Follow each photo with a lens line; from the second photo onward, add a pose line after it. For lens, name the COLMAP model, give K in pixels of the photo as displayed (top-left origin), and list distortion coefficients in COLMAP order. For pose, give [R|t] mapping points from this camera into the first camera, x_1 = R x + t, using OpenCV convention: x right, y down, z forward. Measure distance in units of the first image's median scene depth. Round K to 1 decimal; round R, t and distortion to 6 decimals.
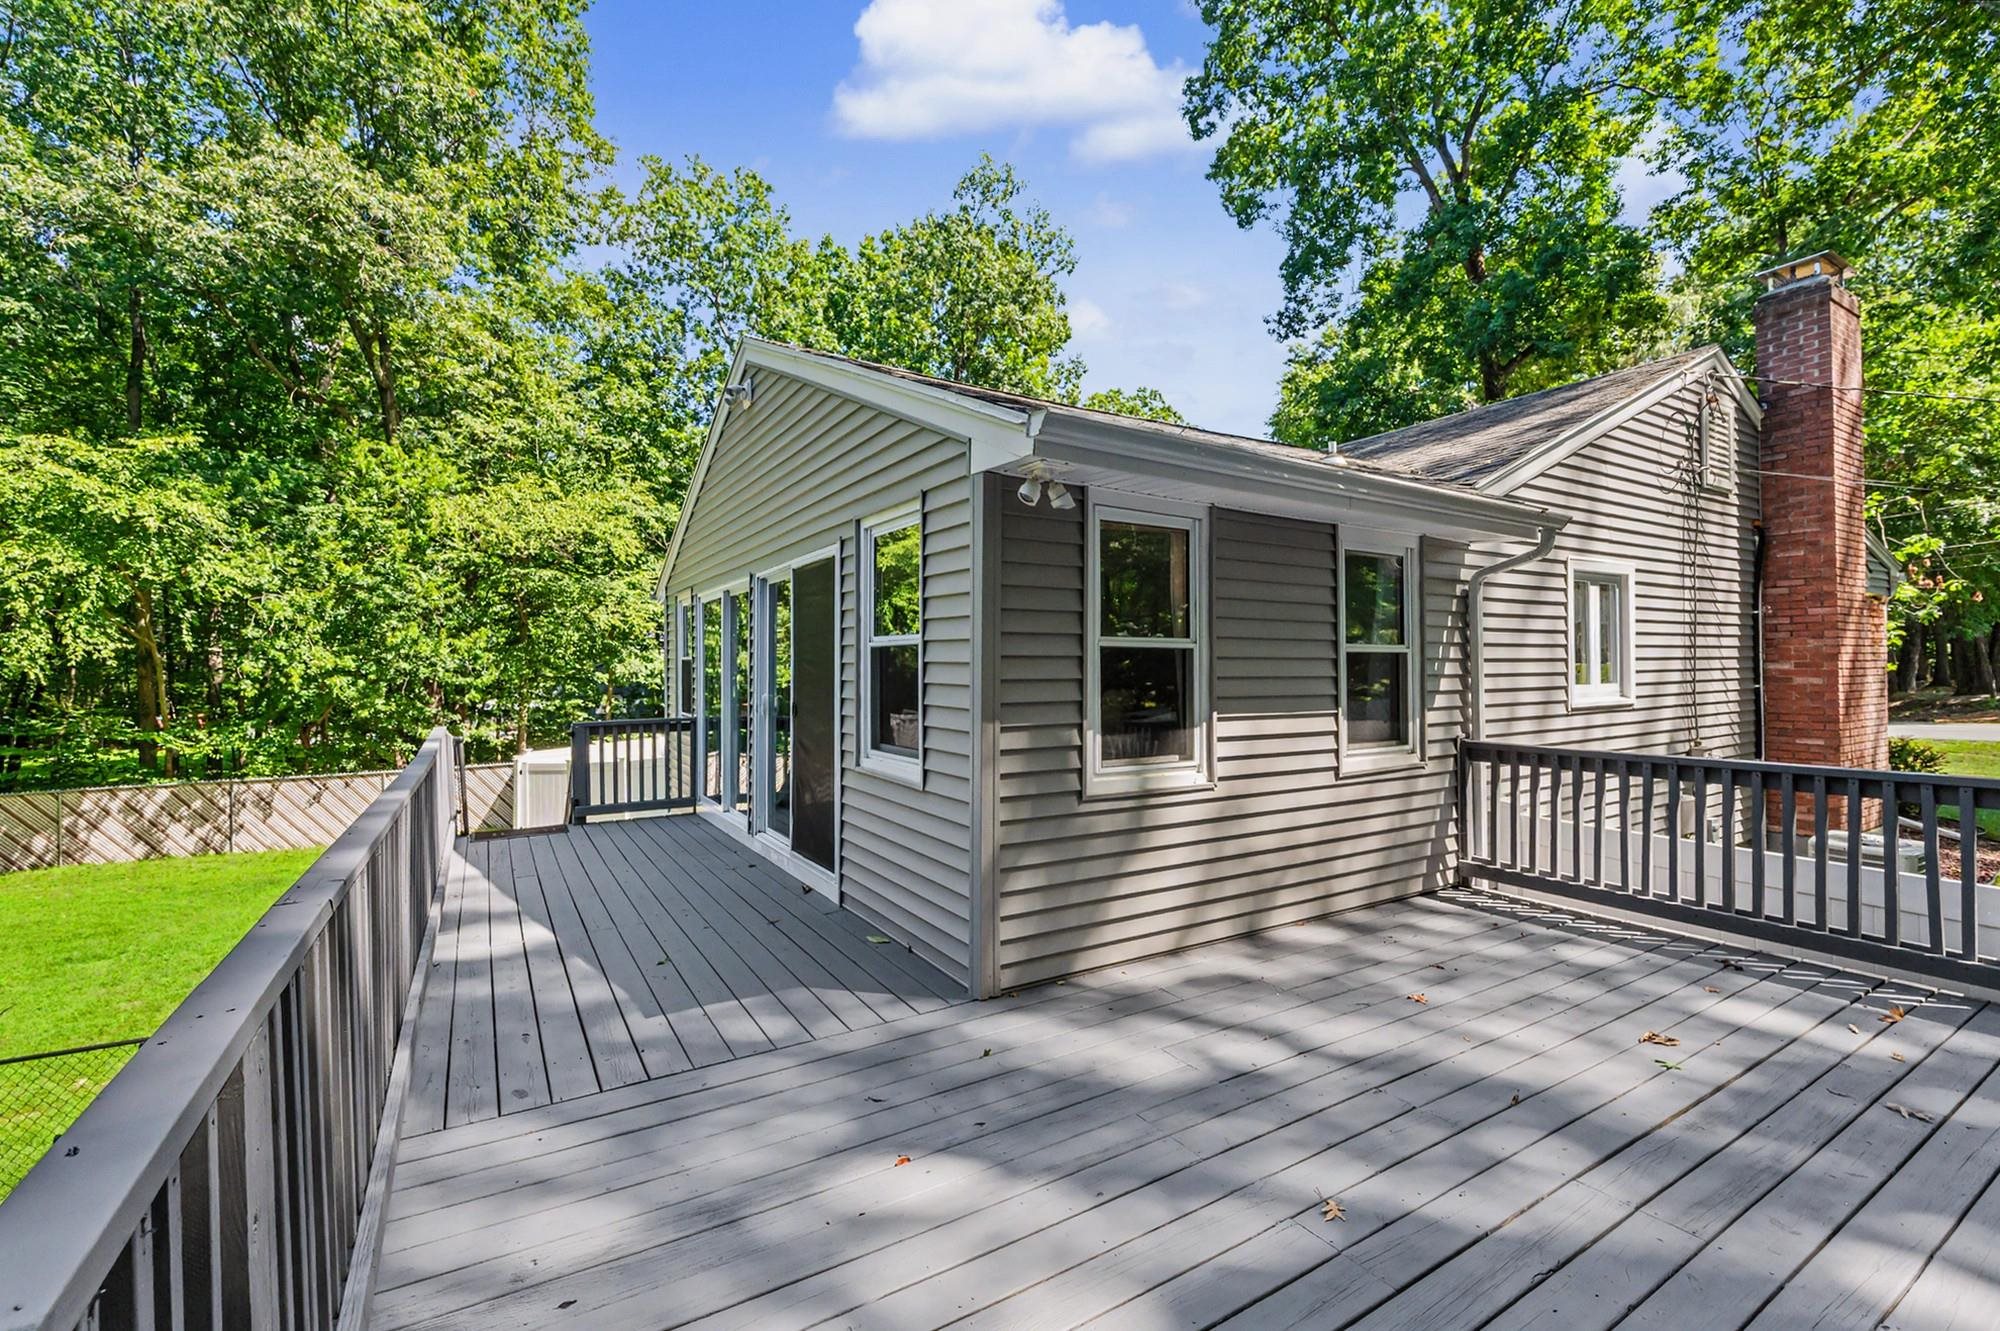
lens RADIAL K [[847.4, 0, 1001.0], [0, 847.4, 674.2], [0, 0, 1]] dist [0.003299, 0.000499]
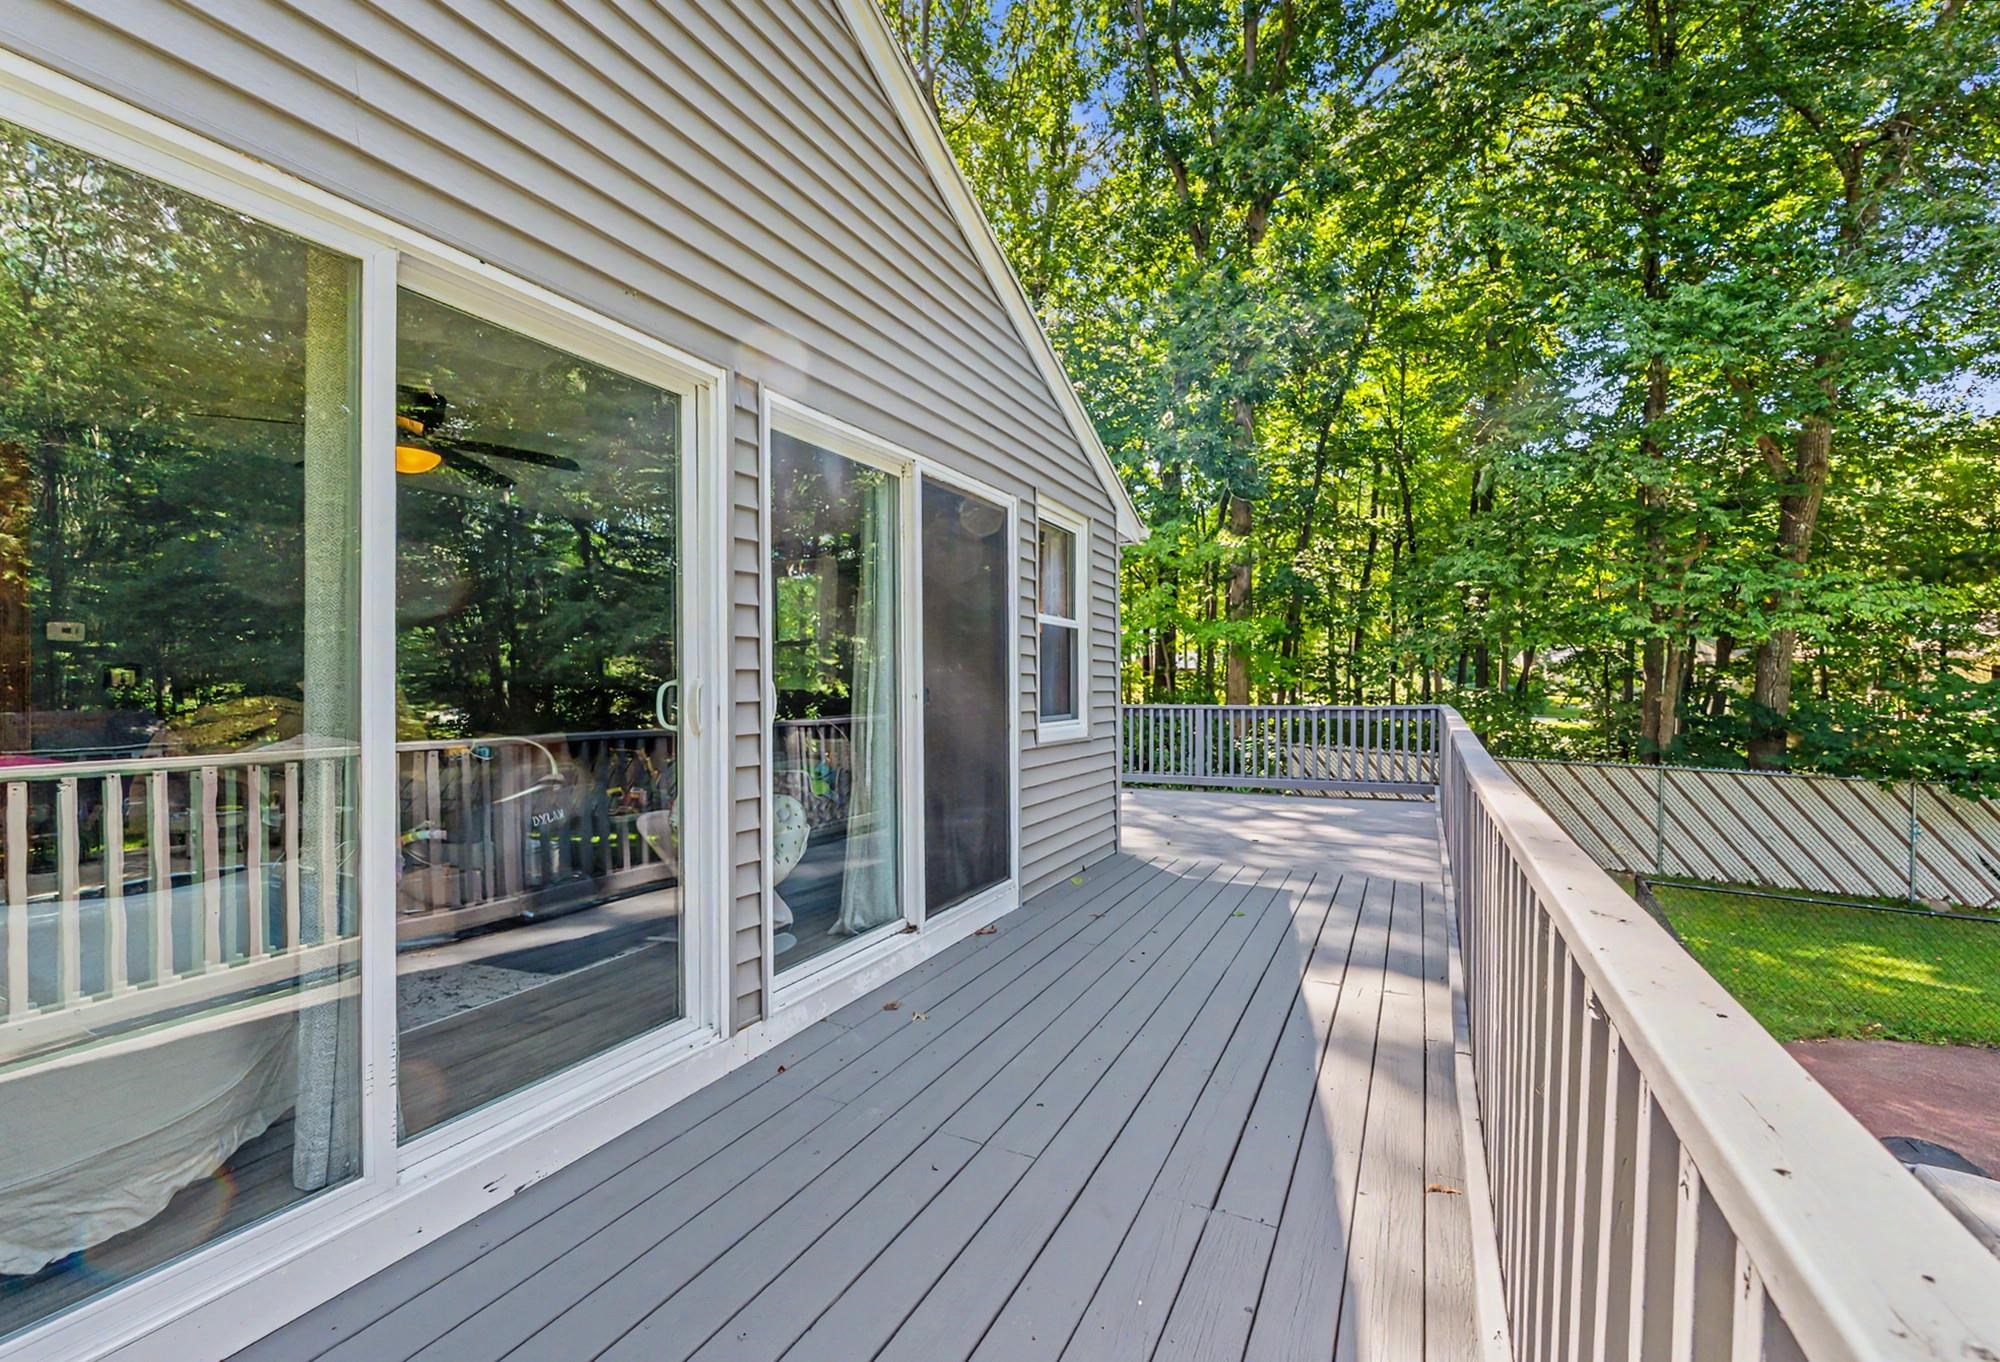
lens RADIAL K [[834.3, 0, 1001.4], [0, 834.3, 687.3], [0, 0, 1]] dist [0.000069, 0.000007]
pose [[-0.526376, -0.001212, 0.850251, -1.140081], [0.010565, 0.999912, 0.007966, 0.042834], [-0.850186, 0.013176, -0.526317, 1.812358]]
